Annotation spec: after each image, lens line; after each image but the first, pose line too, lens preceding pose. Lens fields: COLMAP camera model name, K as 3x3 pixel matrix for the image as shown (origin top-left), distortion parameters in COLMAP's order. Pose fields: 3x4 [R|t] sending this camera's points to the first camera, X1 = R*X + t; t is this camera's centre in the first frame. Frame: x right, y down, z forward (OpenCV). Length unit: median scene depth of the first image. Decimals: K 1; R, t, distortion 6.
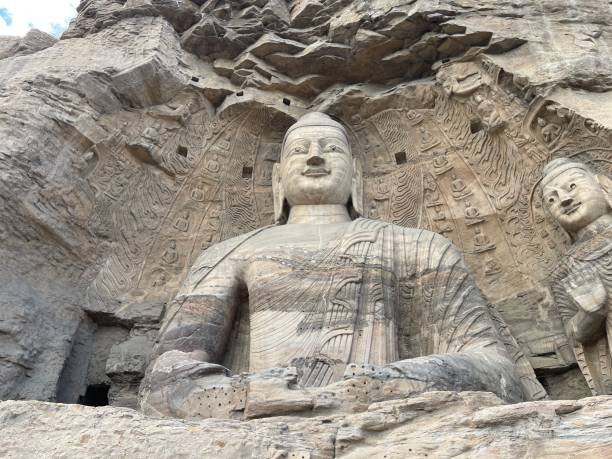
lens RADIAL K [[446.3, 0, 306.0], [0, 446.3, 229.5], [0, 0, 1]] dist [0.042589, -0.002629]
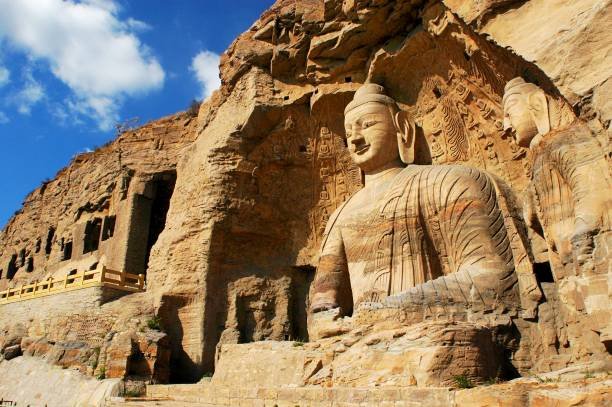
lens RADIAL K [[472.3, 0, 306.0], [0, 472.3, 203.5], [0, 0, 1]] dist [-0.005864, -0.000329]
pose [[0.715550, -0.269154, -0.644627, 0.863430], [0.422049, 0.901902, 0.091909, -0.204079], [0.556653, -0.337830, 0.758952, -0.231158]]
